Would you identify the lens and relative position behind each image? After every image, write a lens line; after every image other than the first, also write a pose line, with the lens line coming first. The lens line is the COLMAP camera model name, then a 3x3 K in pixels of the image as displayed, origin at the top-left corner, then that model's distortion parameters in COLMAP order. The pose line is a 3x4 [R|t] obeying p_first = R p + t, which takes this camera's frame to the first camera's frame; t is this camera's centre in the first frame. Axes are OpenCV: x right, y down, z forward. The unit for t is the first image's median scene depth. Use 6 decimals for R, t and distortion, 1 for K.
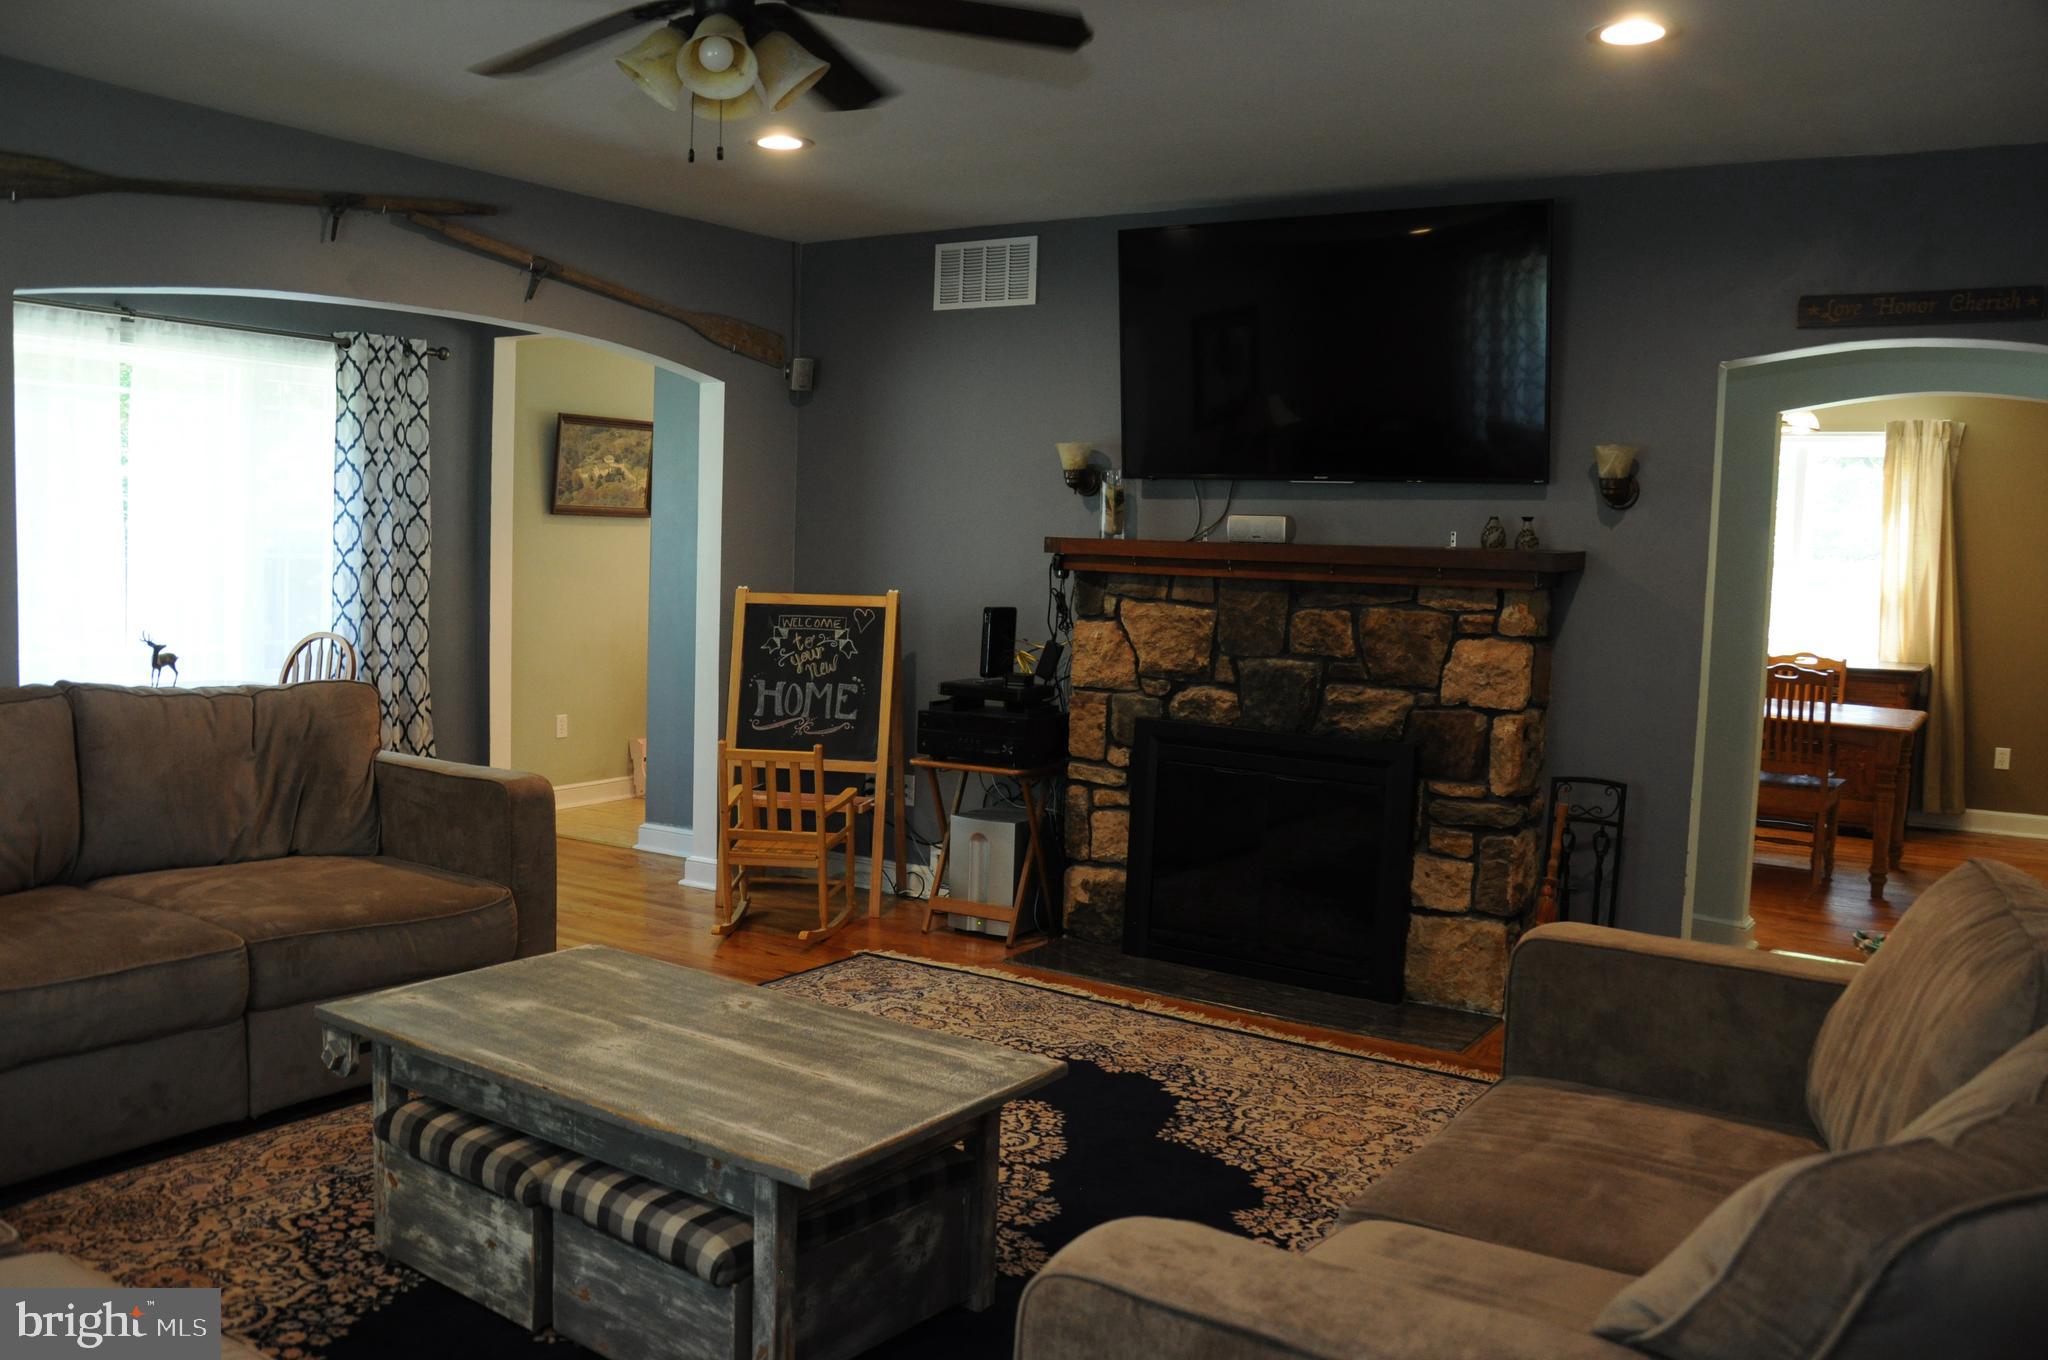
lens RADIAL K [[1669.3, 0, 1024.4], [0, 1669.3, 687.4], [0, 0, 1]] dist [-0.134352, 0.141598]
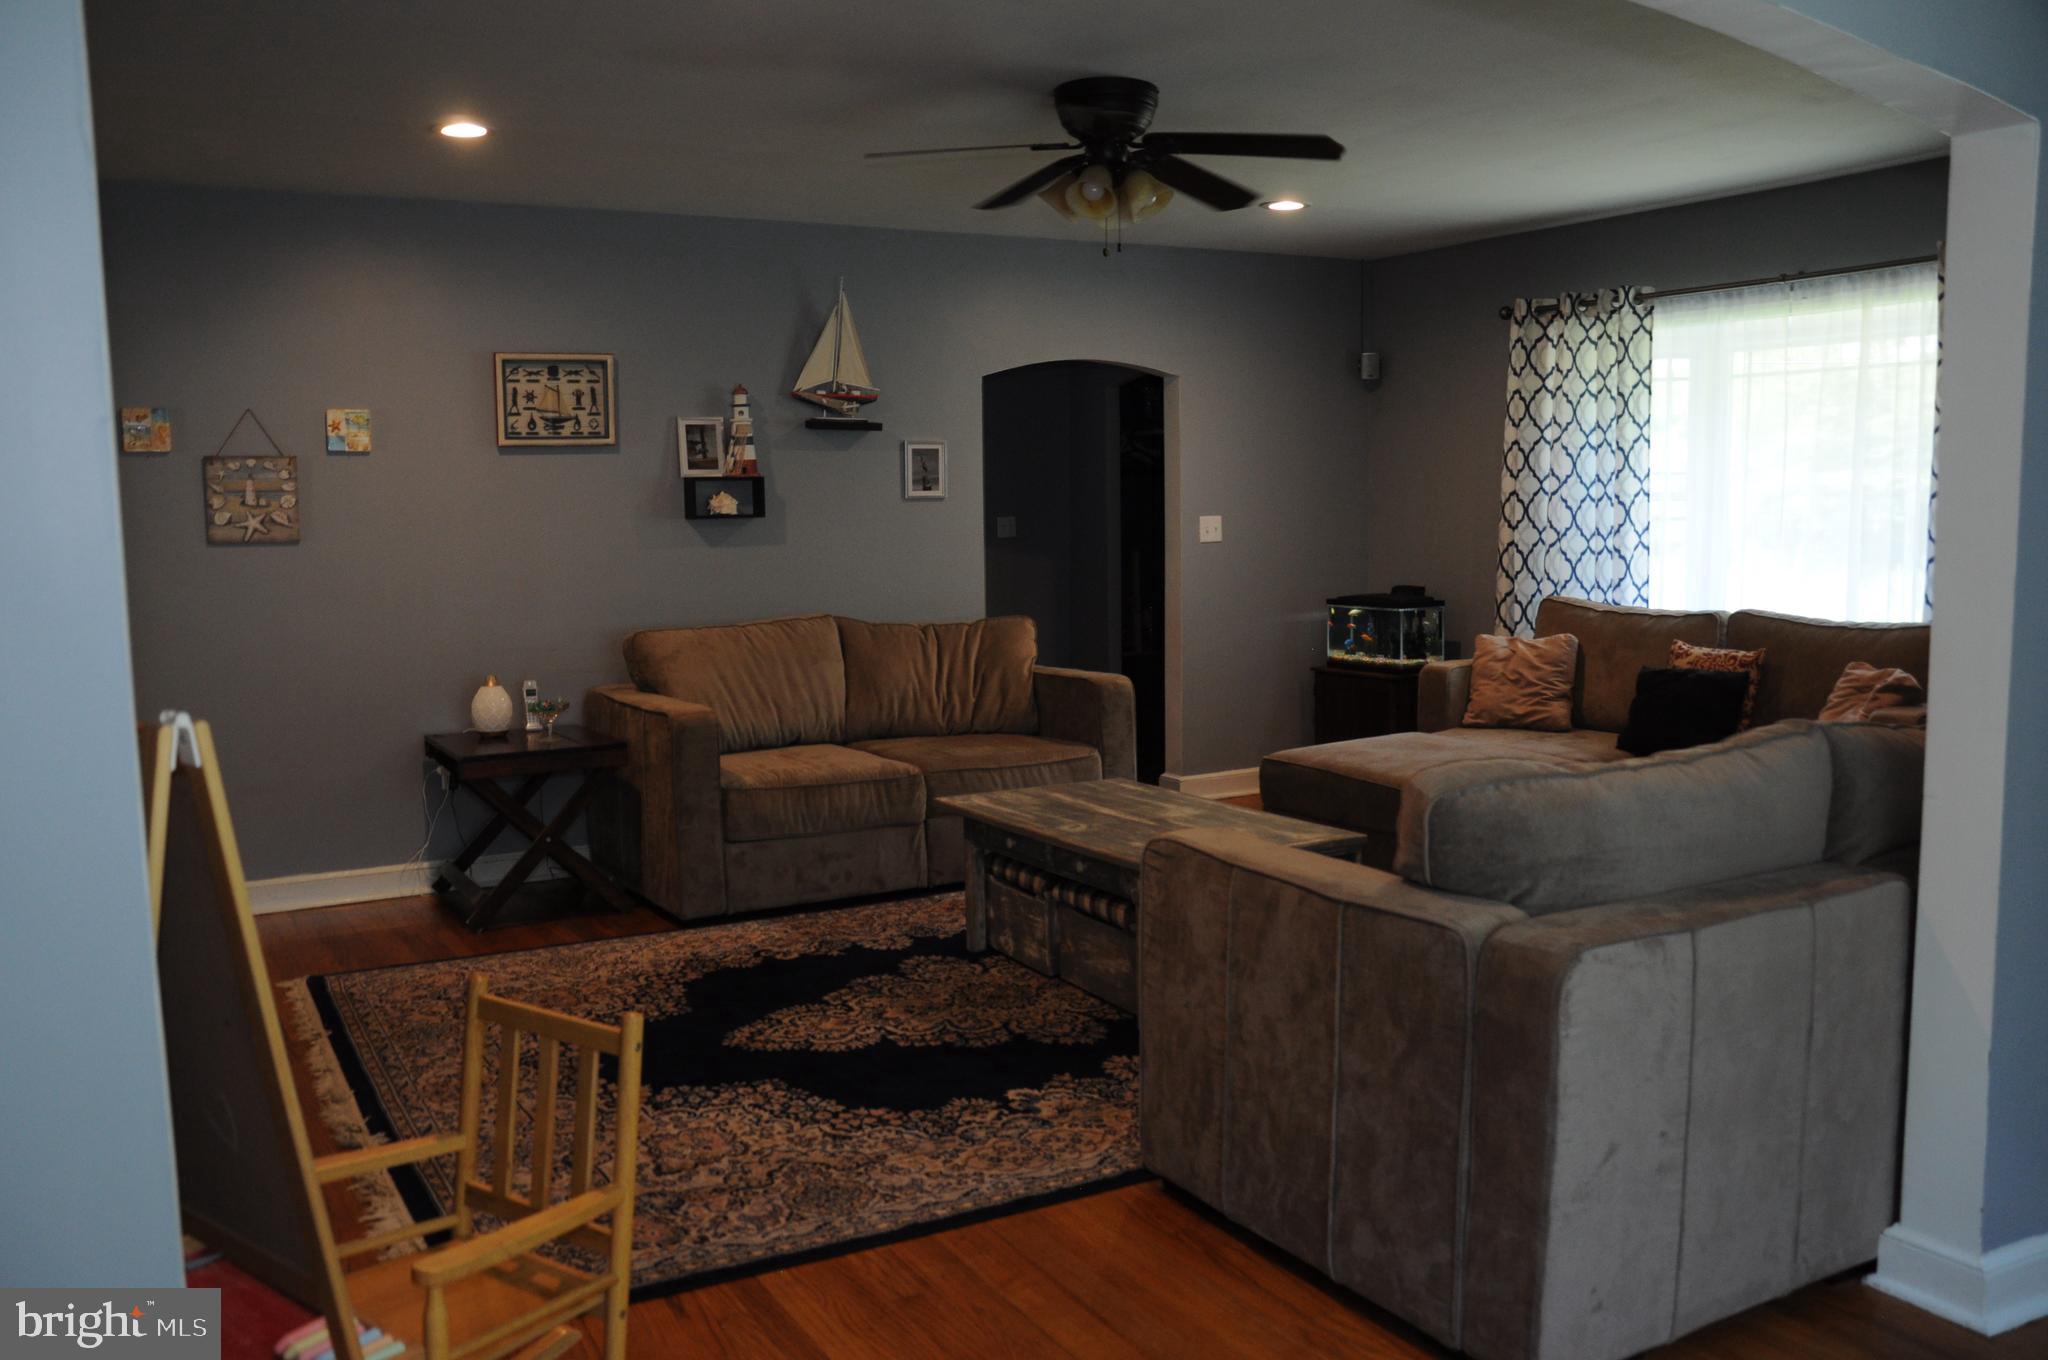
lens RADIAL K [[1670.9, 0, 1014.9], [0, 1670.9, 686.1], [0, 0, 1]] dist [-0.130093, 0.138887]
pose [[-0.886617, -0.070680, 0.457073, -0.705009], [0.024401, 0.979729, 0.198835, -0.198983], [-0.461861, 0.187444, -0.866919, 2.048508]]
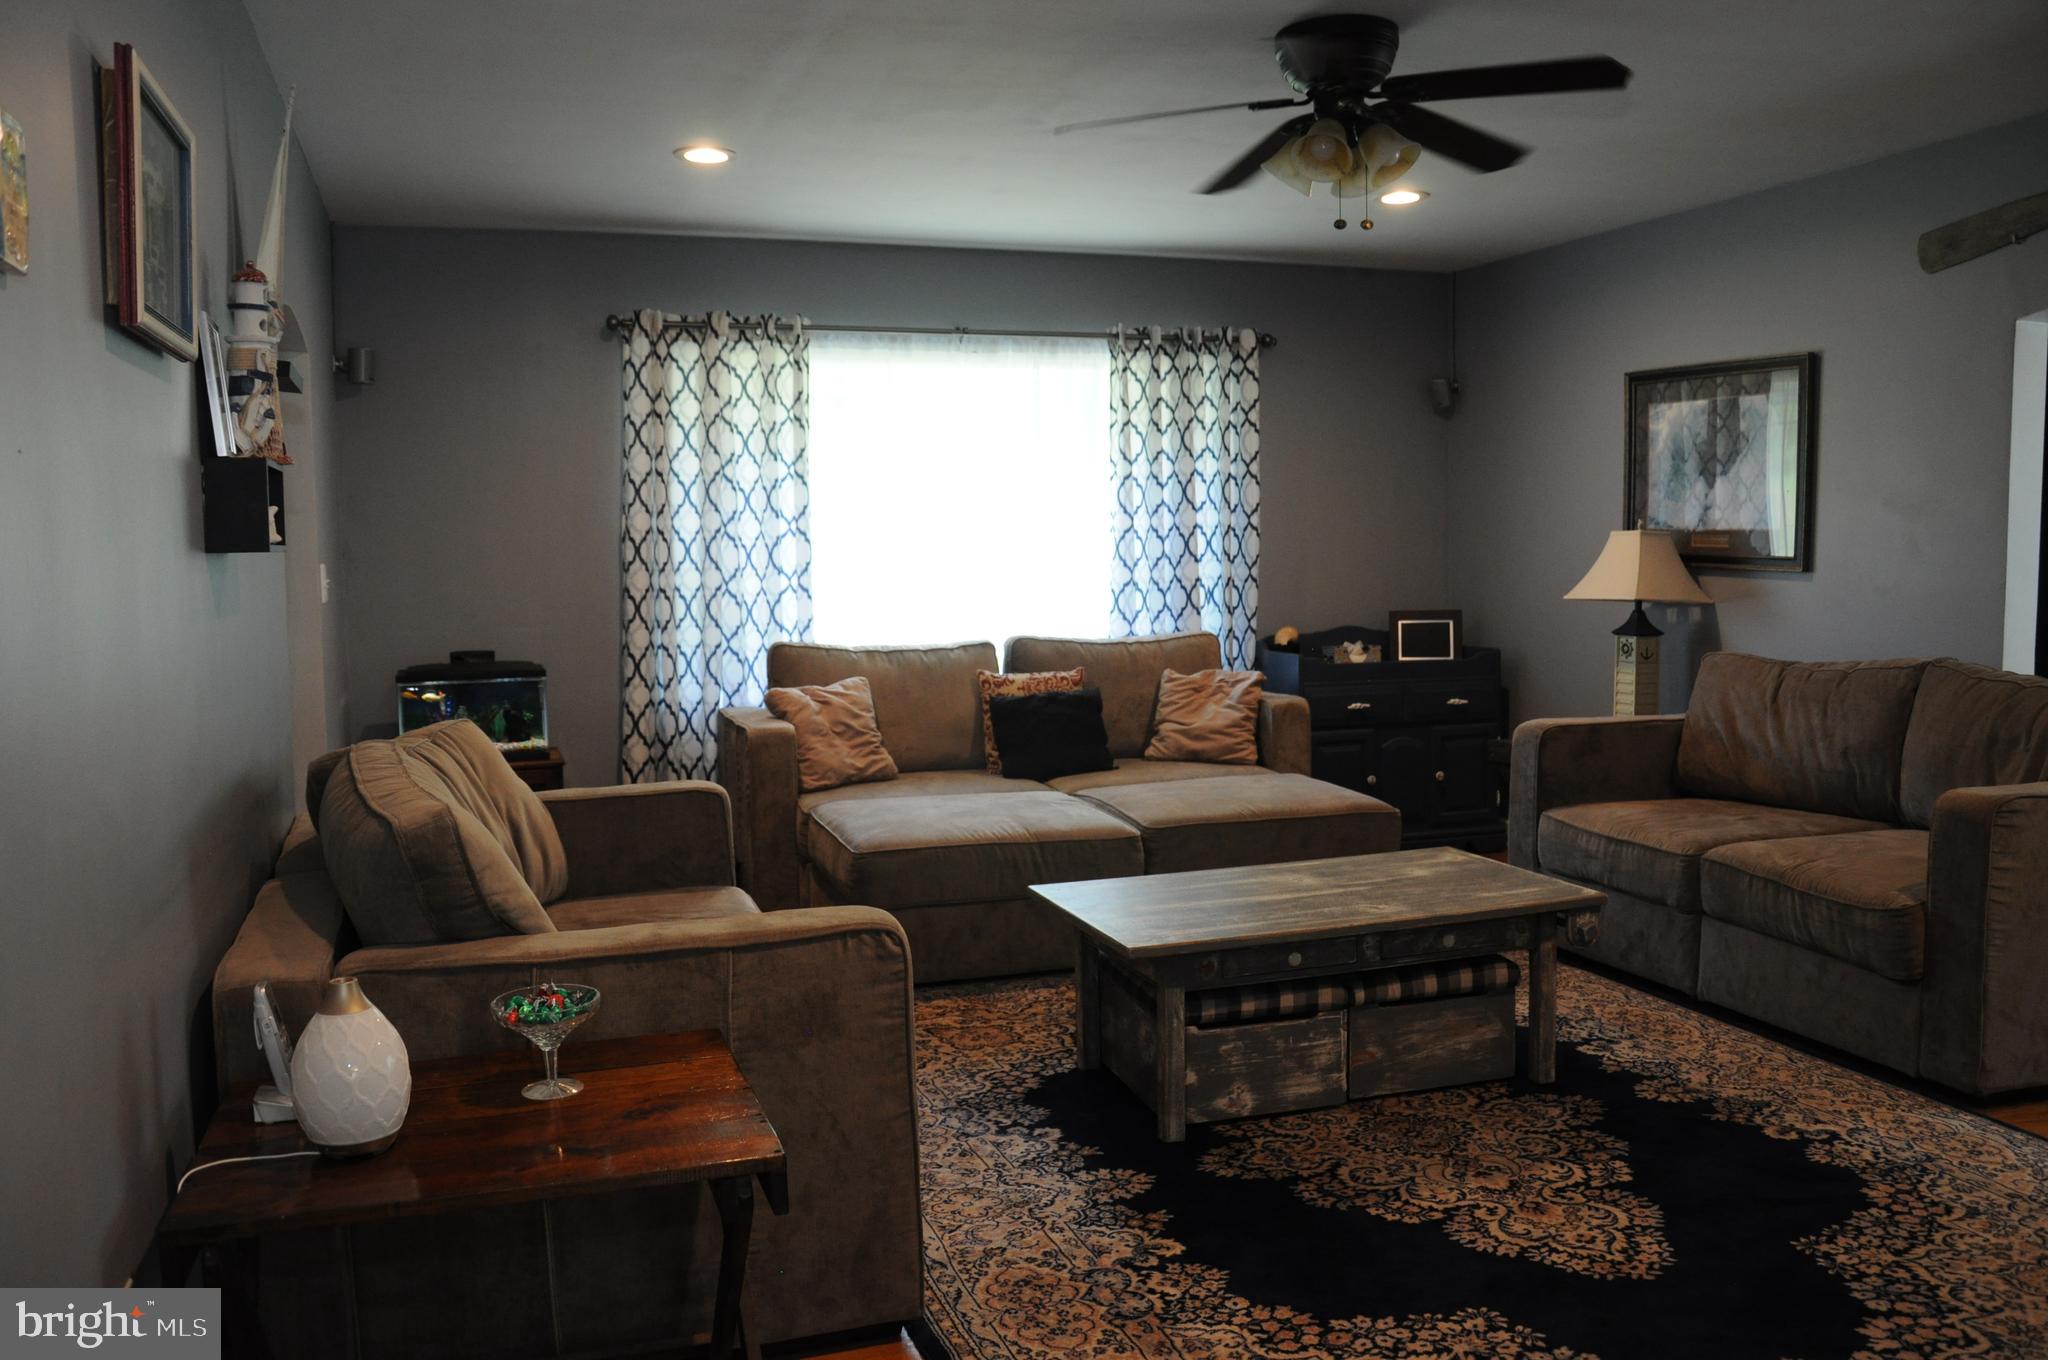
lens RADIAL K [[1670.9, 0, 1014.9], [0, 1670.9, 686.1], [0, 0, 1]] dist [-0.130093, 0.138887]
pose [[-0.621349, 0.044423, -0.782274, 0.844346], [-0.072616, 0.990830, 0.113943, -0.079193], [0.780162, 0.127604, -0.612425, 1.369419]]
